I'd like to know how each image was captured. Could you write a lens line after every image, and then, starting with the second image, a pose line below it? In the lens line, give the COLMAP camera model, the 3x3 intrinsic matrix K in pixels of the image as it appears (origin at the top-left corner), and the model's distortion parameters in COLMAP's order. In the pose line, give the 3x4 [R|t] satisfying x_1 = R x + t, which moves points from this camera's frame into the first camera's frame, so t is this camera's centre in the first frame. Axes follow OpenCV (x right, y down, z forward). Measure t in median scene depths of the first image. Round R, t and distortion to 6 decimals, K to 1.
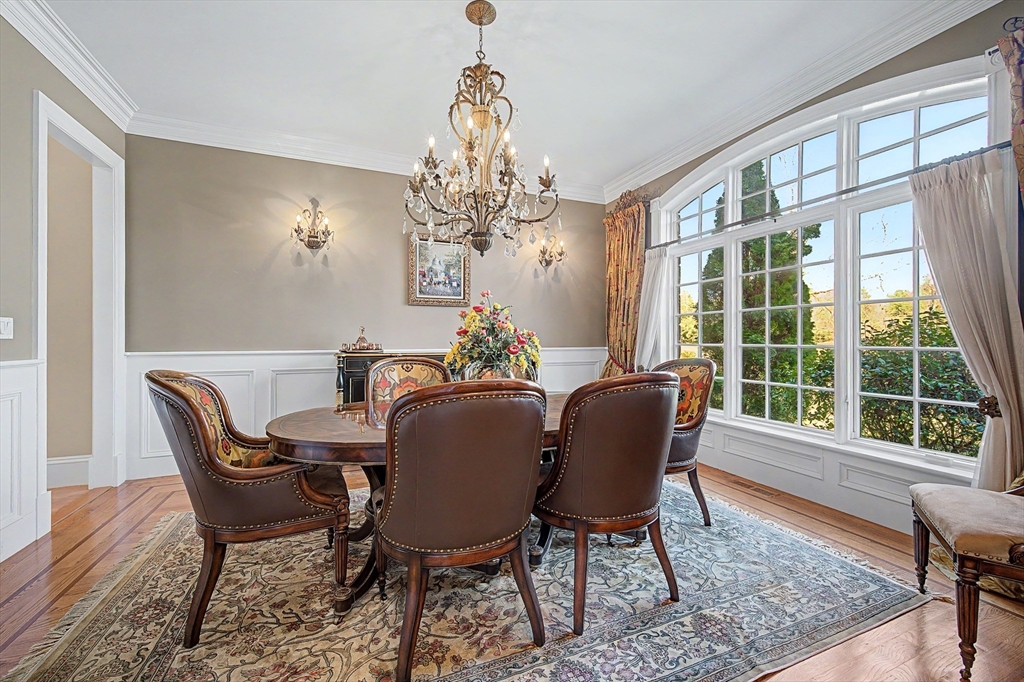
lens RADIAL K [[403.4, 0, 512.0], [0, 403.4, 341.0], [0, 0, 1]] dist [0.002628, -0.001910]
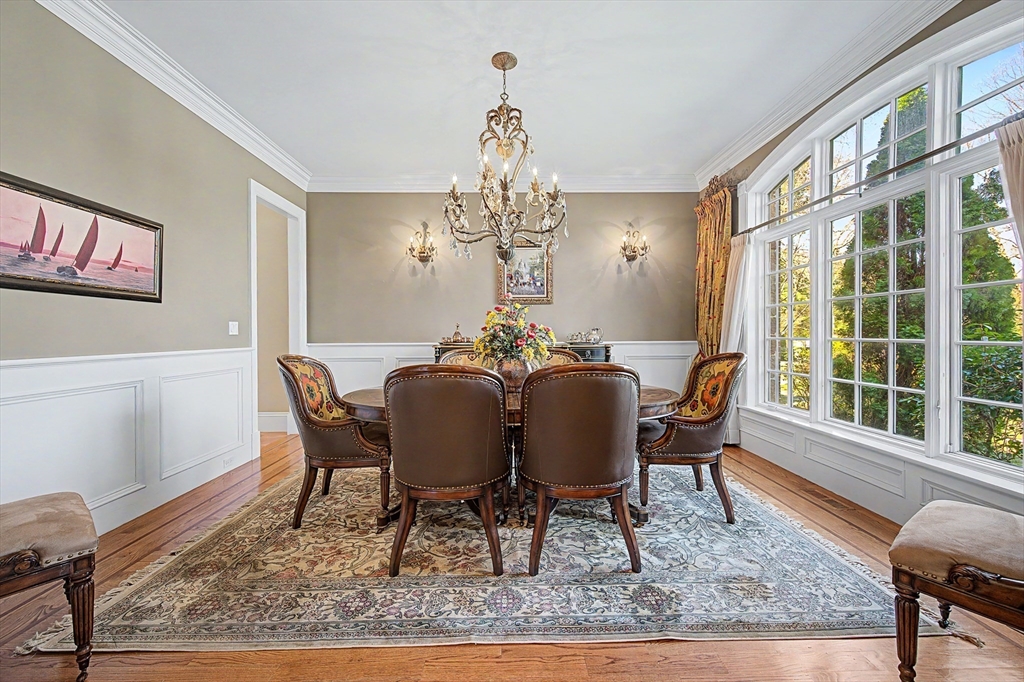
lens RADIAL K [[397.3, 0, 514.4], [0, 397.3, 337.5], [0, 0, 1]] dist [0.000777, -0.000321]
pose [[0.932059, -0.000655, -0.362307, 0.359796], [0.003227, 0.999974, 0.006494, -0.000999], [0.362293, -0.007222, 0.932036, -0.088433]]
